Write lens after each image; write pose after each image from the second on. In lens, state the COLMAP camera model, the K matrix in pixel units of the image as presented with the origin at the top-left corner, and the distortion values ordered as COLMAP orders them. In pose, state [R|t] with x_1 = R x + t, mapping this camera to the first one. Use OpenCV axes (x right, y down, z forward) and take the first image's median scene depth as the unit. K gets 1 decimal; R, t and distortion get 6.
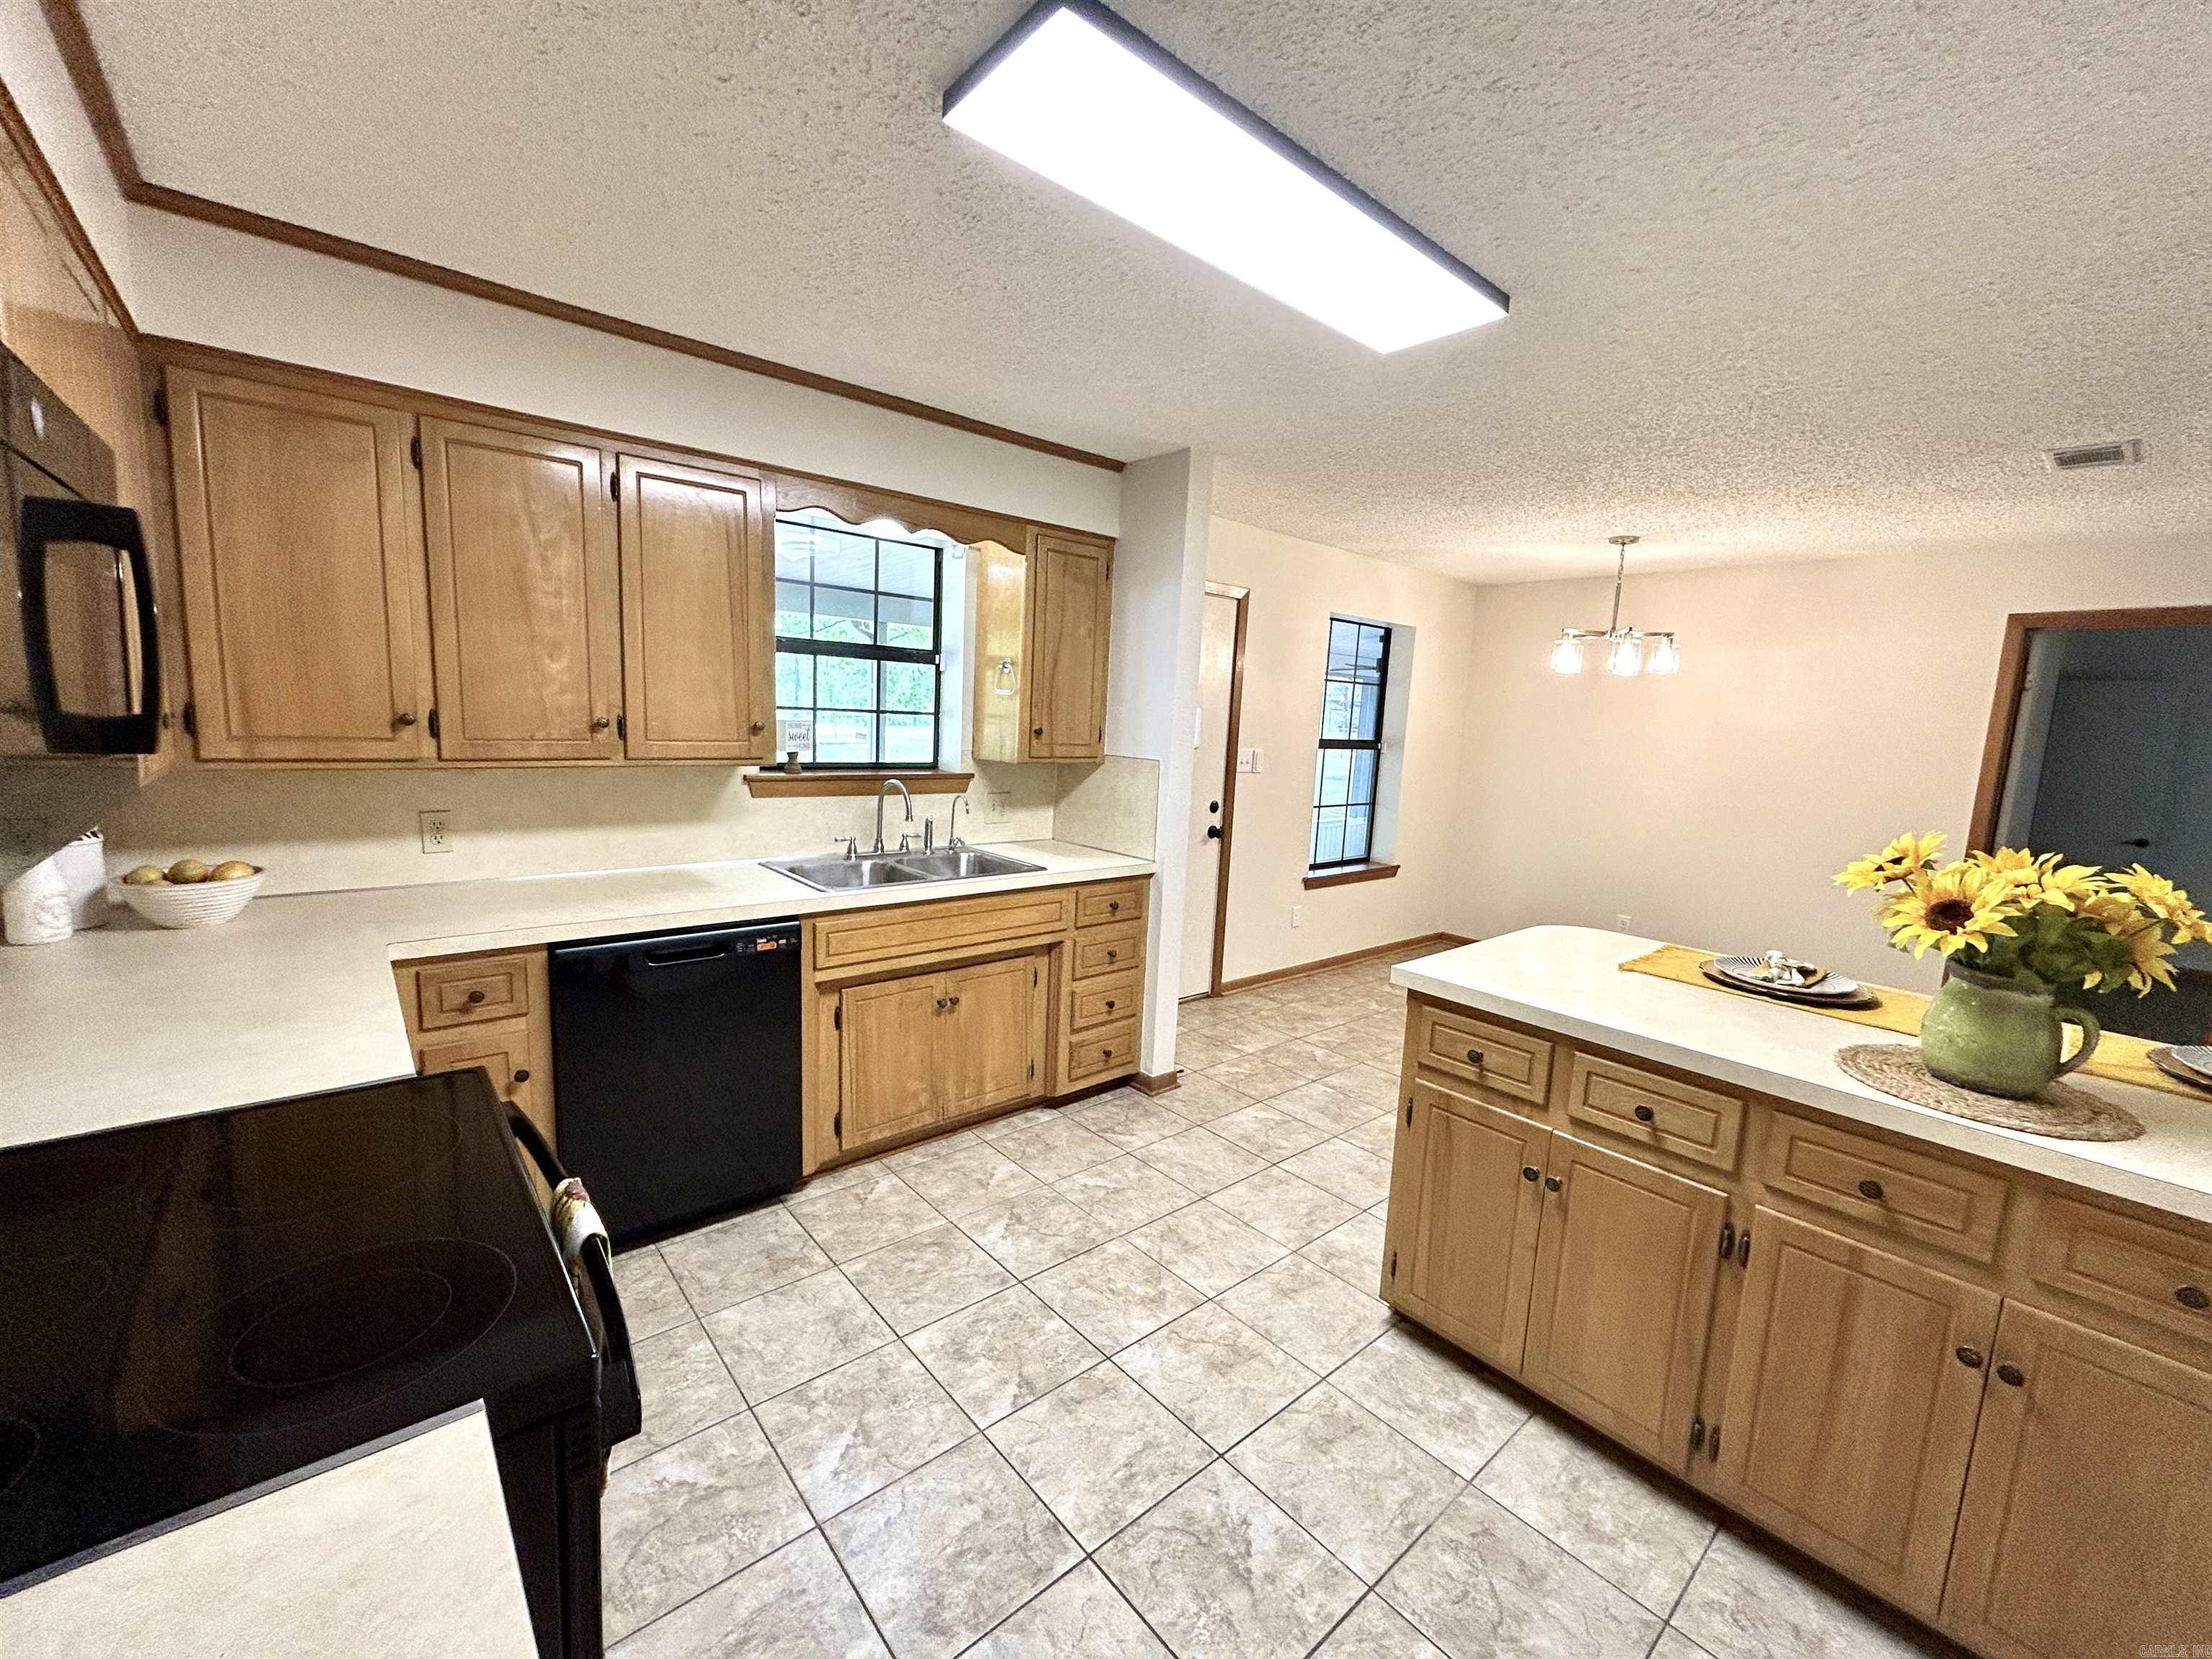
lens RADIAL K [[900.3, 0, 1101.1], [0, 900.3, 830.9], [0, 0, 1]] dist [-0.000825, 0.000161]
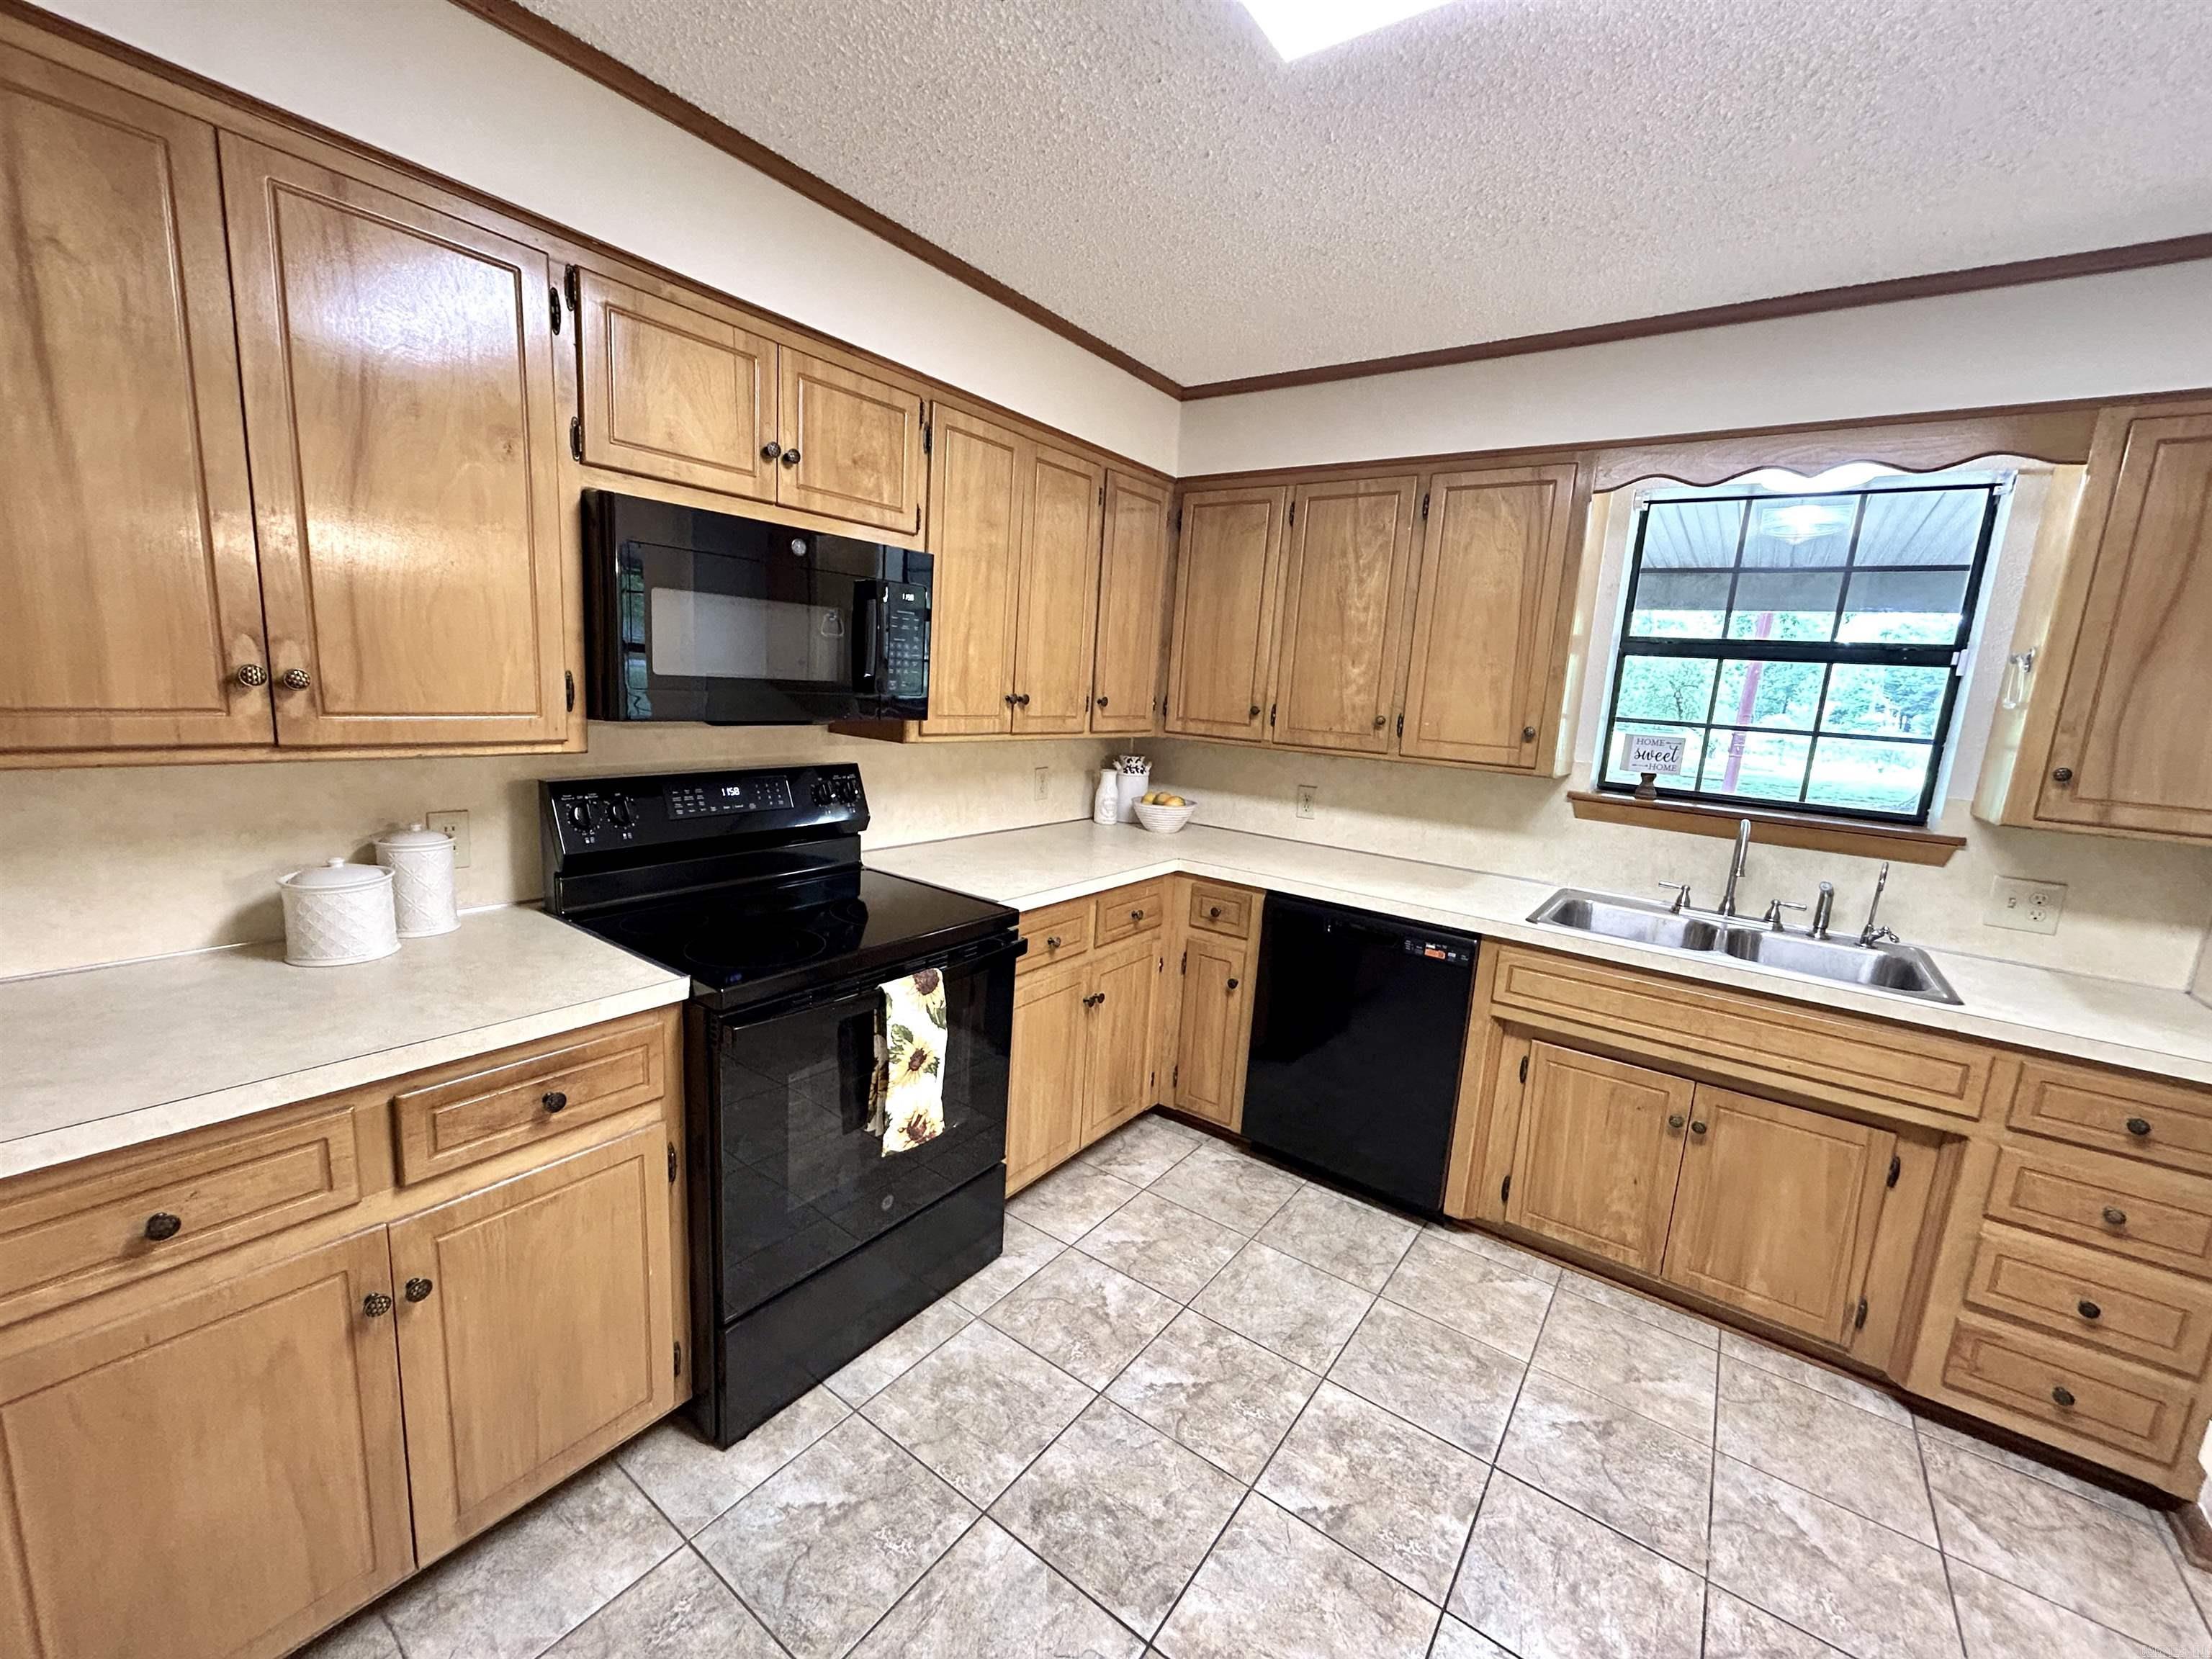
lens RADIAL K [[900.3, 0, 1101.1], [0, 900.3, 830.9], [0, 0, 1]] dist [-0.000825, 0.000161]
pose [[0.234251, 0.136110, -0.962601, 0.445130], [-0.184229, 0.978425, 0.093515, -0.024353], [0.954561, 0.155433, 0.254272, 0.383600]]
